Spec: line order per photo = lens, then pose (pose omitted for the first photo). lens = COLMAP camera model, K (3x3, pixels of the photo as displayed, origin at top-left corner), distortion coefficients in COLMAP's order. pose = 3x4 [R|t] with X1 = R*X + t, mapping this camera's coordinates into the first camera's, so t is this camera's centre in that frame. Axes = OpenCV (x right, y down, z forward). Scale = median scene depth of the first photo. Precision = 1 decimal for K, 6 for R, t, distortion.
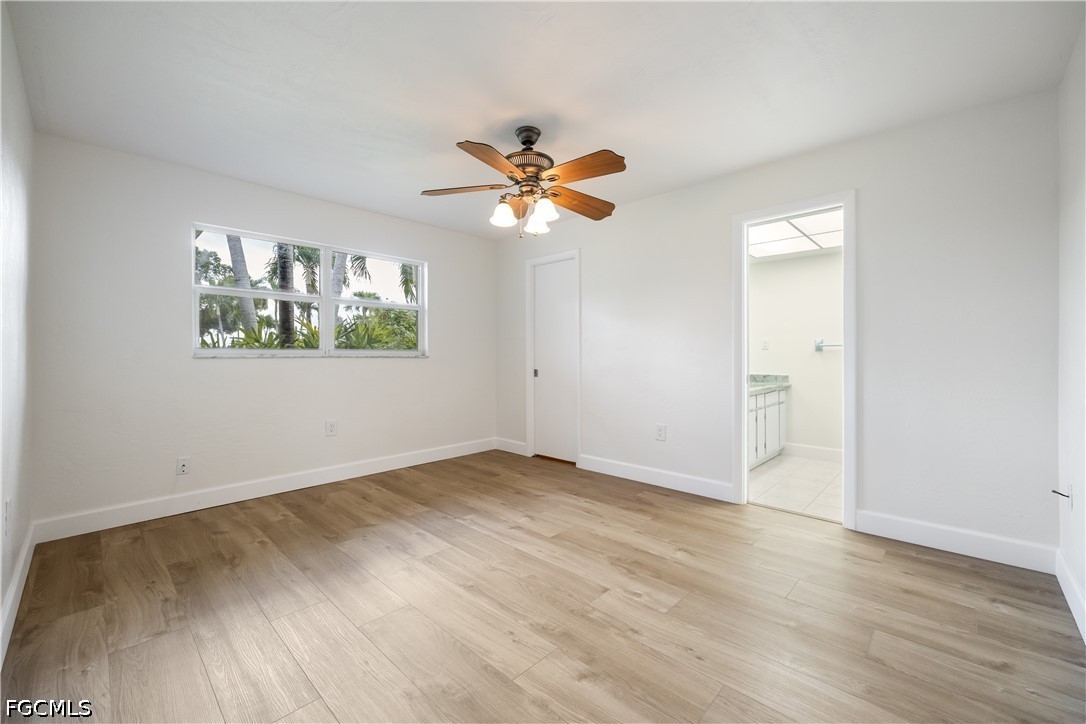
lens RADIAL K [[441.2, 0, 543.1], [0, 441.2, 357.8], [0, 0, 1]] dist [0.000105, 0.000027]
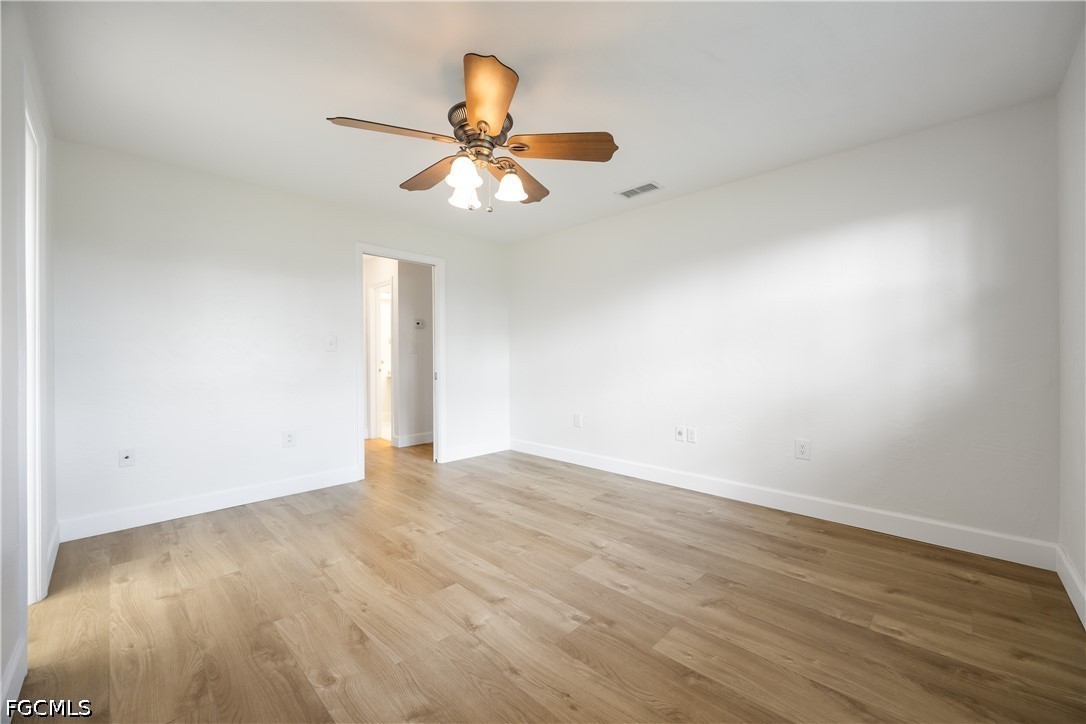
lens RADIAL K [[441.2, 0, 542.7], [0, 441.2, 359.5], [0, 0, 1]] dist [0.000105, 0.000027]
pose [[-0.999540, 0.009534, 0.028785, -0.168715], [0.009647, 0.999946, 0.003792, -0.003646], [-0.028748, 0.004068, -0.999578, 1.795837]]
